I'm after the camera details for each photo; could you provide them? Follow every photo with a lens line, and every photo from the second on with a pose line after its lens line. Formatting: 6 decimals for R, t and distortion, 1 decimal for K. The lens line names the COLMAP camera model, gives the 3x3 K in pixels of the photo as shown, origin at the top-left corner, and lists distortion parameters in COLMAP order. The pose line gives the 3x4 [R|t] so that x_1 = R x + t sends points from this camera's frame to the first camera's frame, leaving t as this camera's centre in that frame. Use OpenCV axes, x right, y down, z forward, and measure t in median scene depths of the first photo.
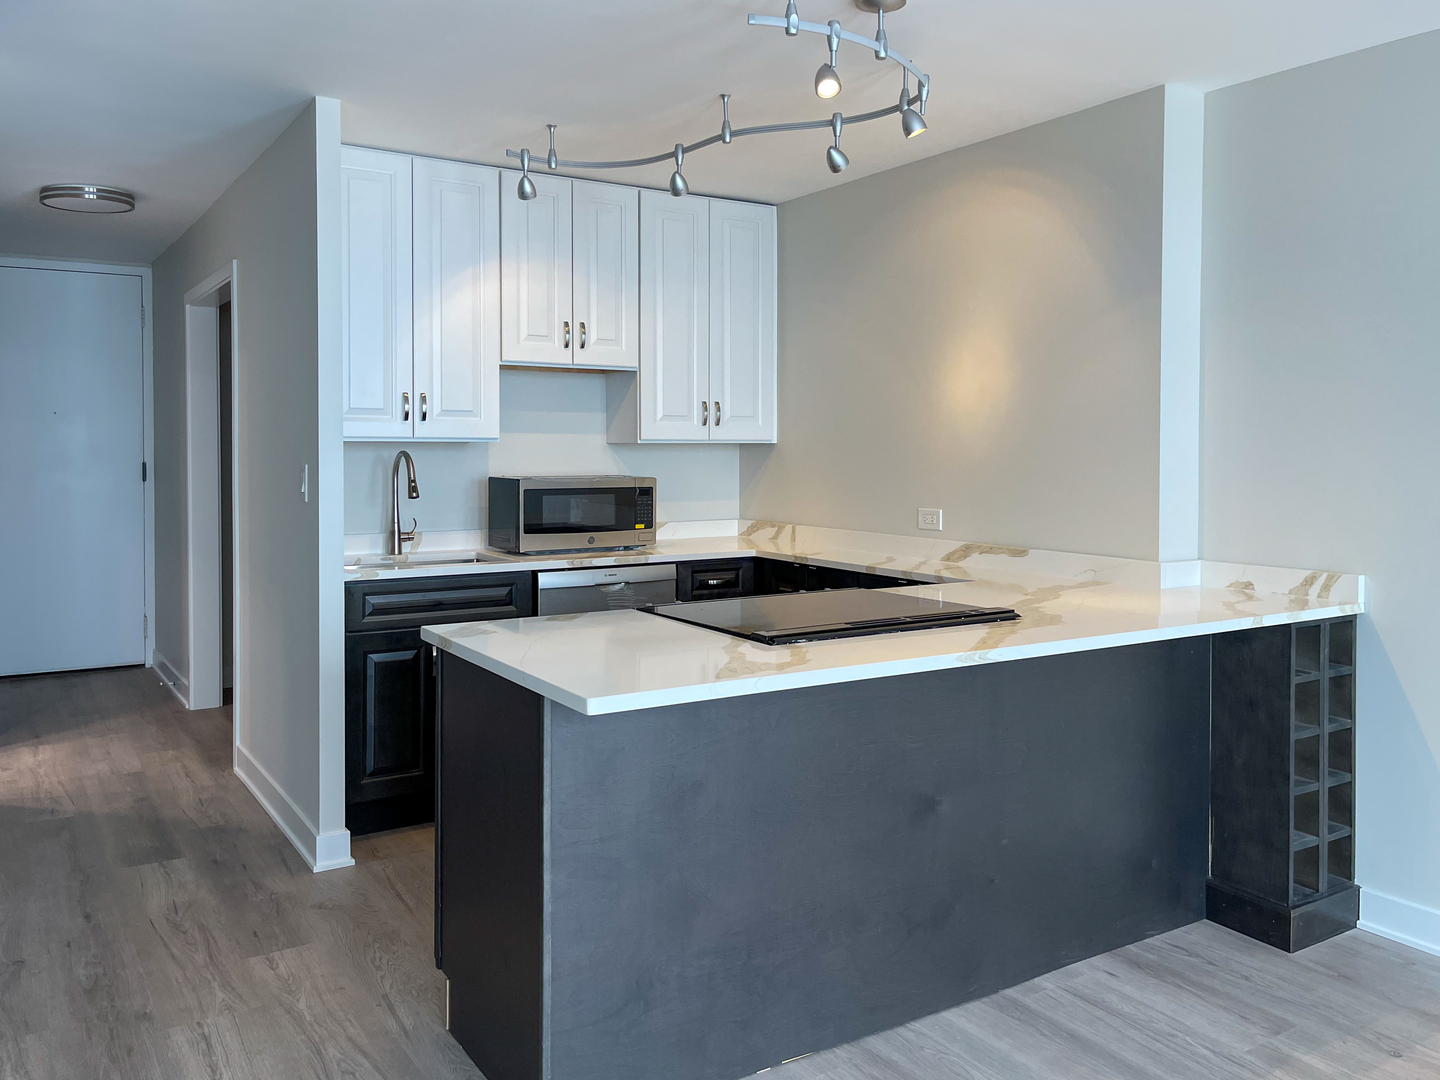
lens RADIAL K [[1169.3, 0, 720.7], [0, 1169.3, 506.1], [0, 0, 1]] dist [0.120264, 0.000644]
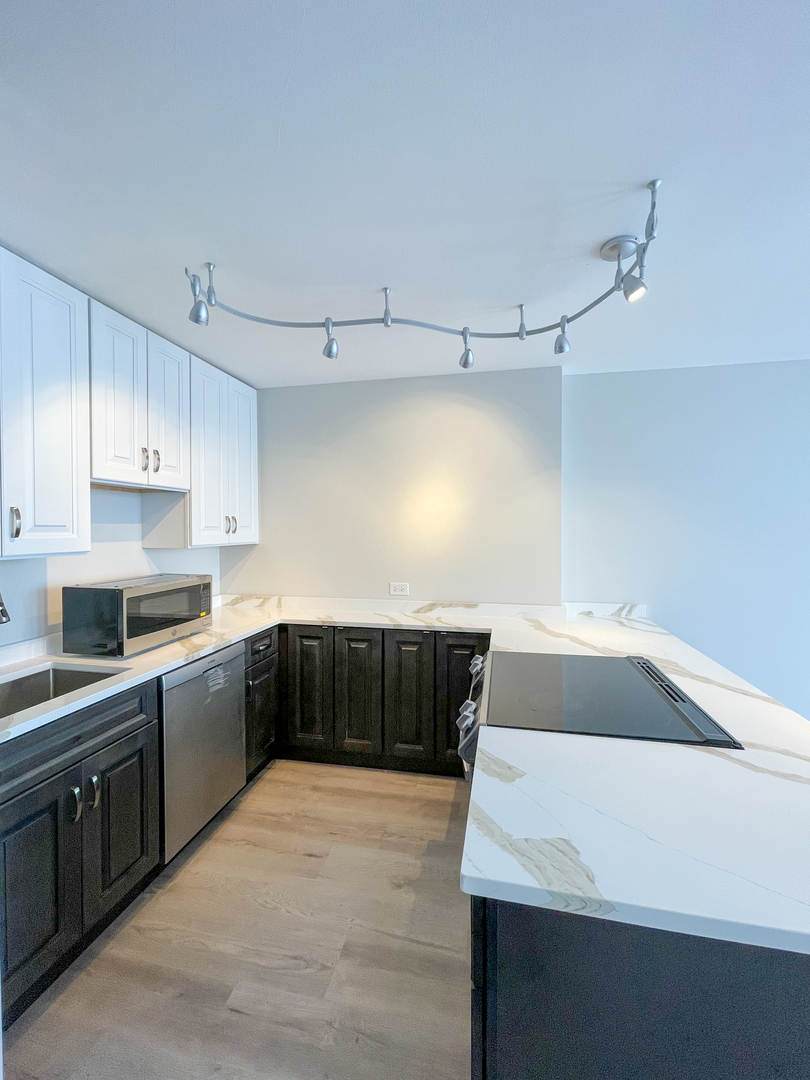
lens RADIAL K [[464.5, 0, 405.0], [0, 464.5, 540.0], [0, 0, 1]] dist [0.013009, -0.000064]
pose [[0.711048, -0.023052, 0.702766, -0.275812], [0.040271, 0.999157, -0.007971, -0.051935], [-0.701989, 0.033968, 0.711377, 0.495782]]
